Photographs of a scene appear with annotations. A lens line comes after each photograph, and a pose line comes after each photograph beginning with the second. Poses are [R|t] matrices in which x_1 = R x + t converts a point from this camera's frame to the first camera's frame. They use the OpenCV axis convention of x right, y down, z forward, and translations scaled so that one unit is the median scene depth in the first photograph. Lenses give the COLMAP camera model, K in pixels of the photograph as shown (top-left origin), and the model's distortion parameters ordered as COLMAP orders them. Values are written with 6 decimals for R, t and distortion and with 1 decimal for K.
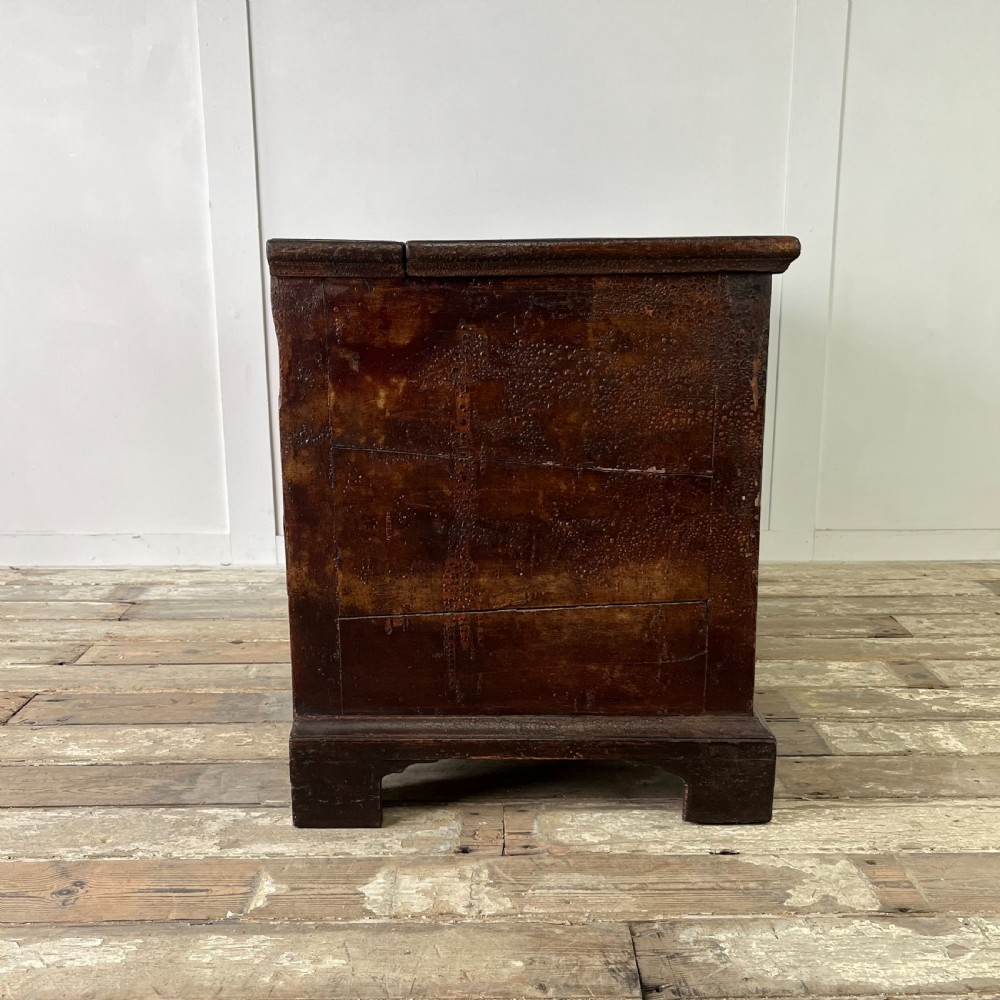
lens RADIAL K [[1069.7, 0, 522.0], [0, 1069.7, 524.1], [0, 0, 1]] dist [0.008942, 0.000000]
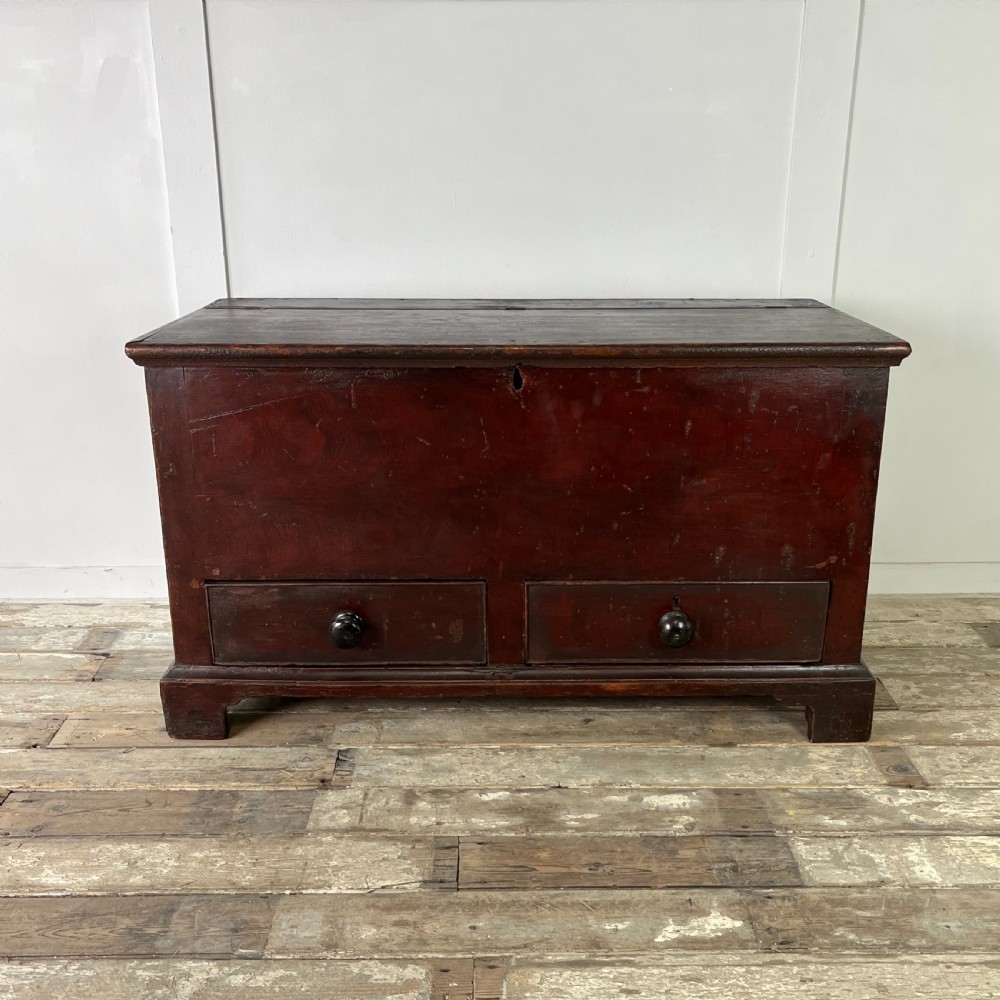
lens RADIAL K [[1104.4, 0, 504.4], [0, 1104.4, 543.4], [0, 0, 1]] dist [0.015498, 0.000000]
pose [[0.999942, 0.003233, -0.010239, 0.022797], [-0.002039, 0.993426, 0.114459, -0.265572], [0.010542, -0.114432, 0.993375, 0.009274]]
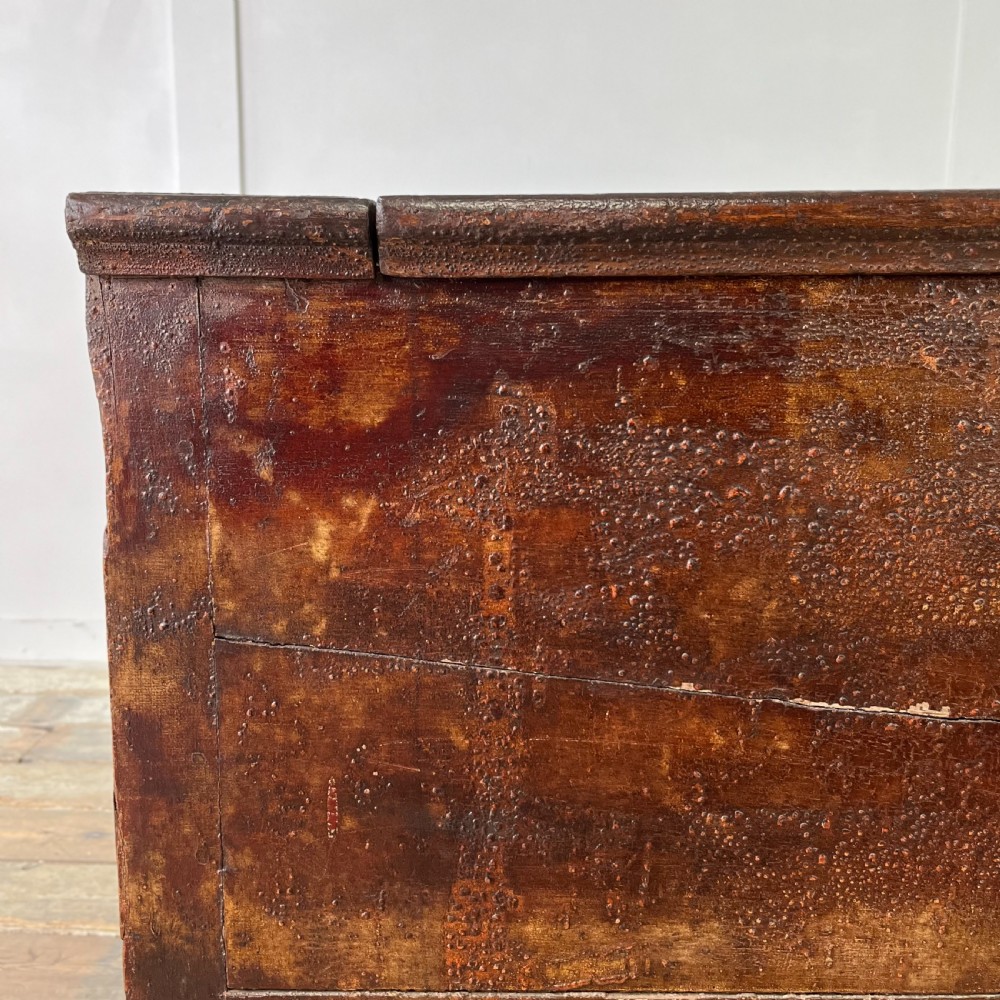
lens RADIAL K [[1053.7, 0, 476.8], [0, 1053.7, 458.5], [0, 0, 1]] dist [-0.005508, 0.000000]
pose [[0.996489, 0.018759, -0.081600, -0.027511], [-0.025246, 0.996539, -0.079197, -0.112765], [0.079832, 0.080979, 0.993514, 0.529525]]
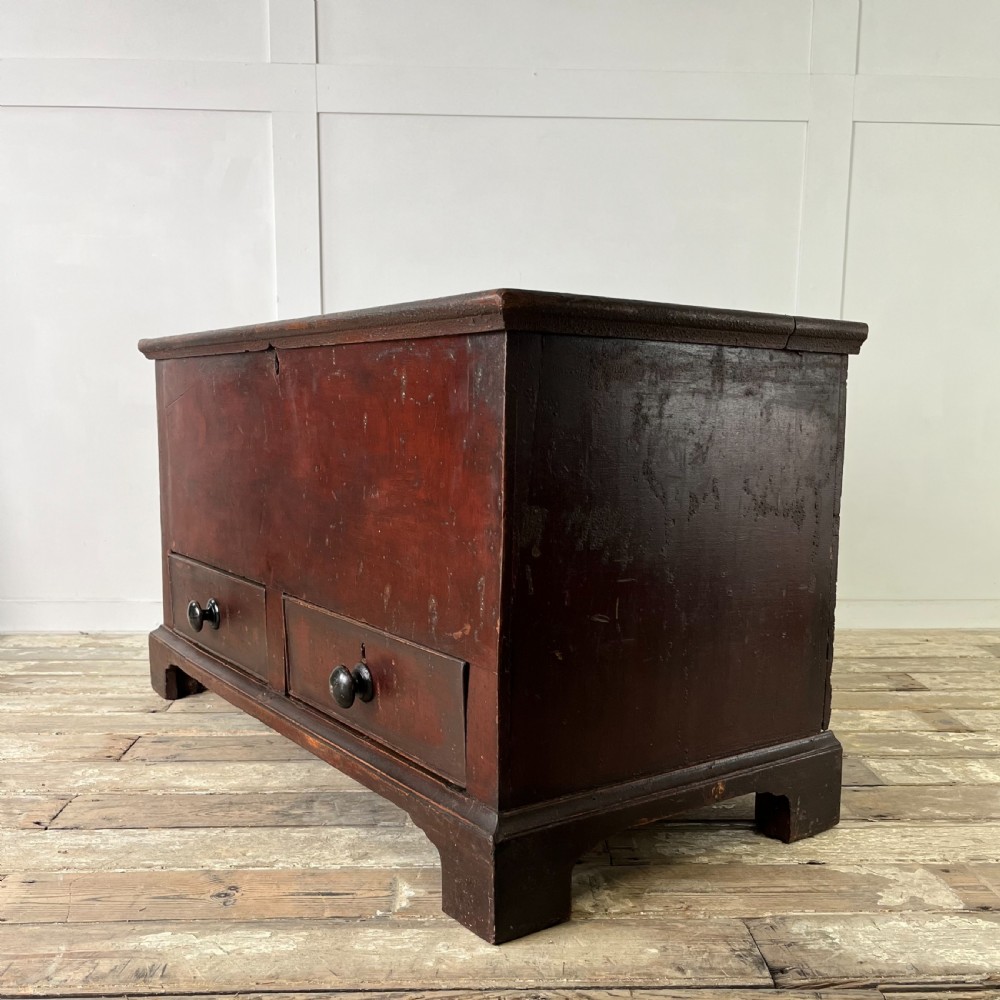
lens RADIAL K [[1014.1, 0, 507.5], [0, 1014.1, 557.4], [0, 0, 1]] dist [0.007168, 0.000000]
pose [[0.999792, 0.003725, 0.020033, -0.144667], [-0.002474, 0.998066, -0.062115, 0.057570], [-0.020225, 0.062053, 0.997868, -0.056554]]
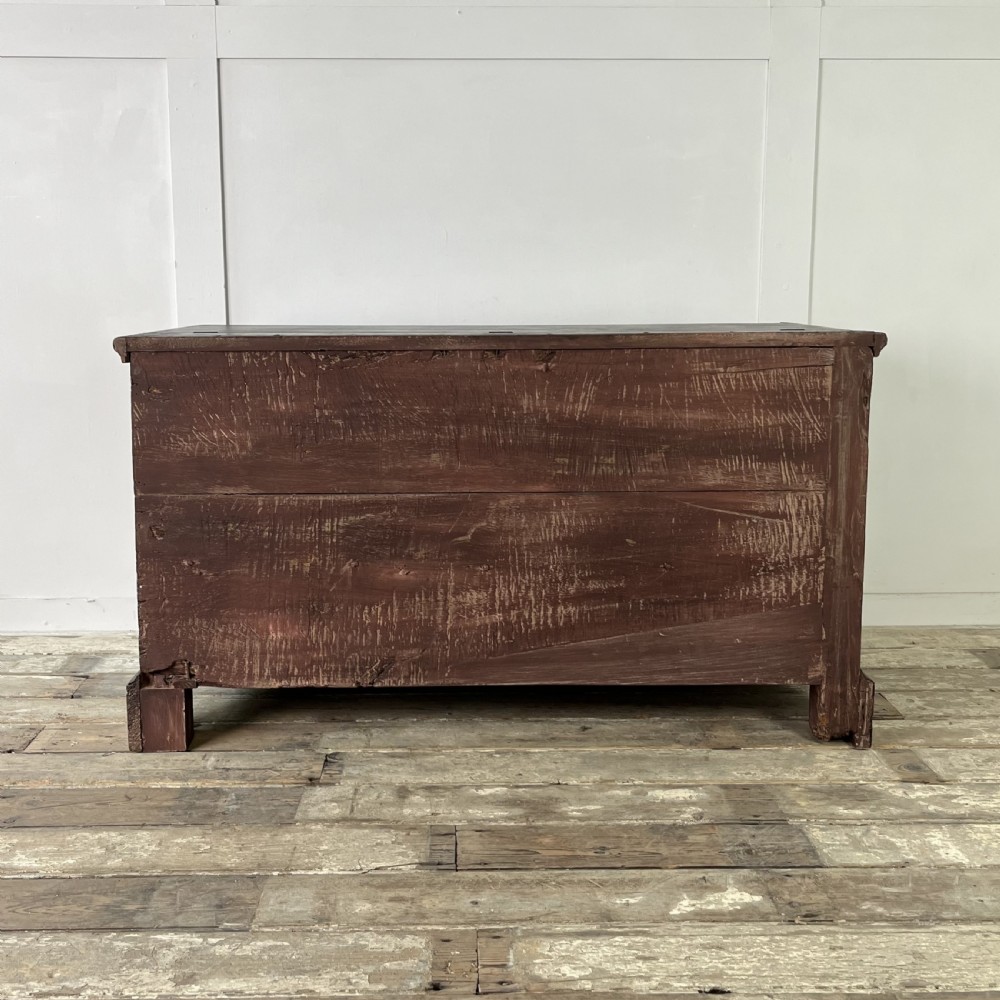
lens RADIAL K [[1104.4, 0, 481.5], [0, 1104.4, 456.0], [0, 0, 1]] dist [0.015498, 0.000000]
pose [[0.999987, -0.000185, -0.005099, -0.008701], [-0.000225, 0.996780, -0.080185, -0.079845], [0.005097, 0.080185, 0.996767, -0.002083]]
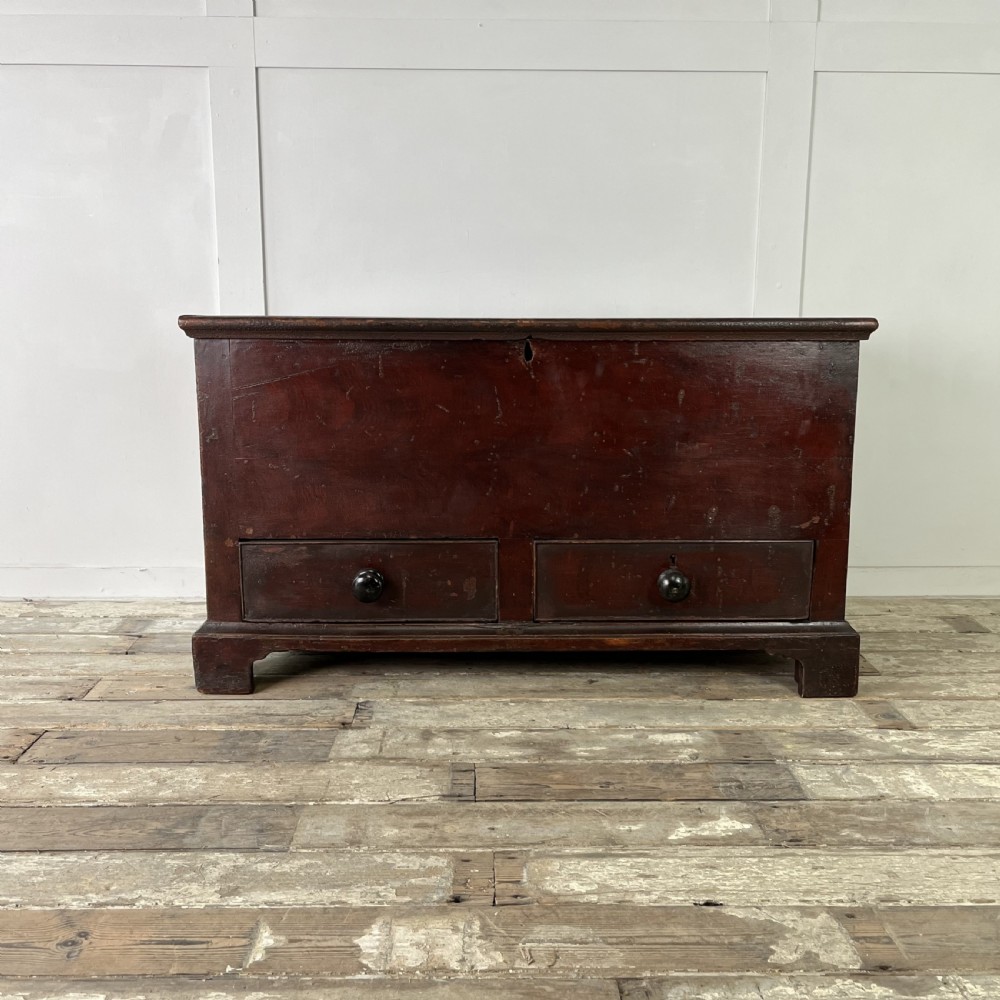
lens RADIAL K [[998.8, 0, 500.7], [0, 998.8, 498.0], [0, 0, 1]] dist [0.015223, 0.000000]
pose [[0.999985, 0.005027, -0.002037, -0.010941], [-0.005105, 0.999177, -0.040229, -0.044236], [0.001833, 0.040239, 0.999188, 0.017626]]
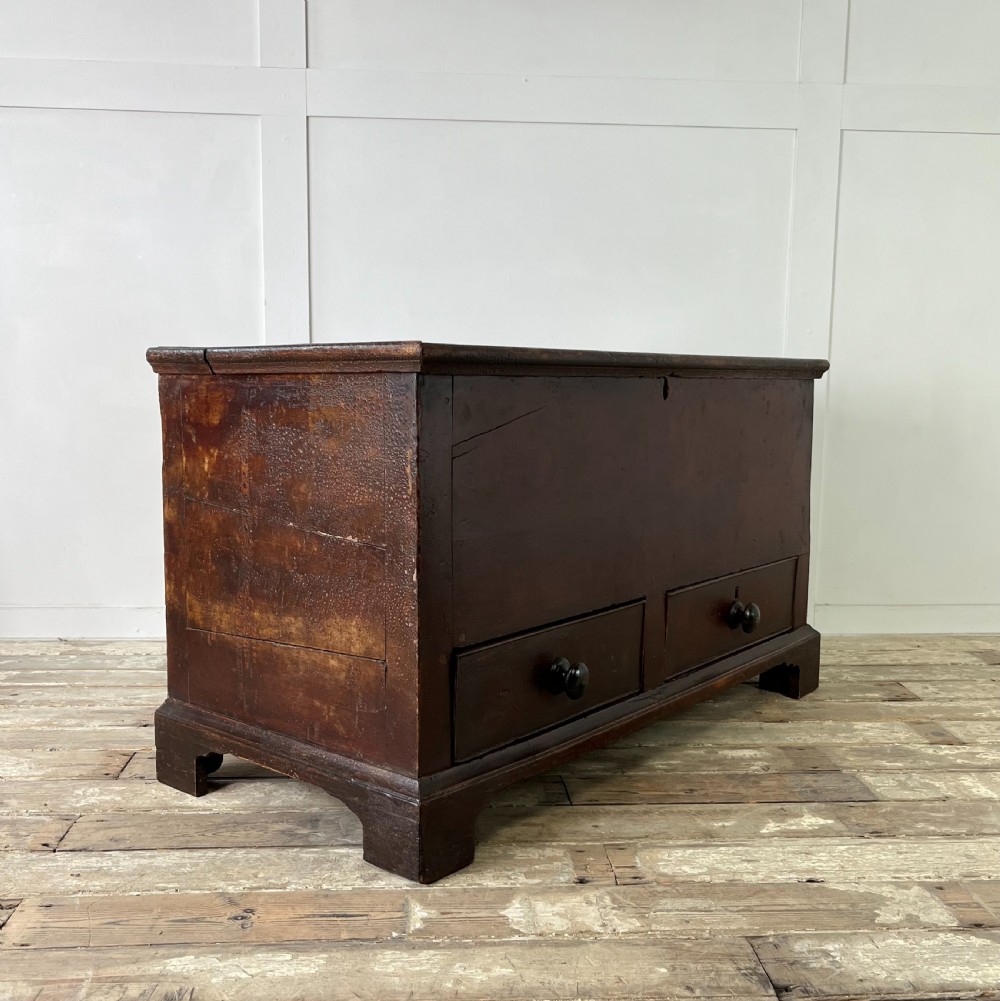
lens RADIAL K [[1070.8, 0, 502.7], [0, 1070.8, 515.7], [0, 0, 1]] dist [0.008942, 0.000000]
pose [[0.999014, 0.005873, 0.044012, -0.187122], [-0.002100, 0.996354, -0.085294, 0.018606], [-0.044353, 0.085118, 0.995383, -0.147776]]
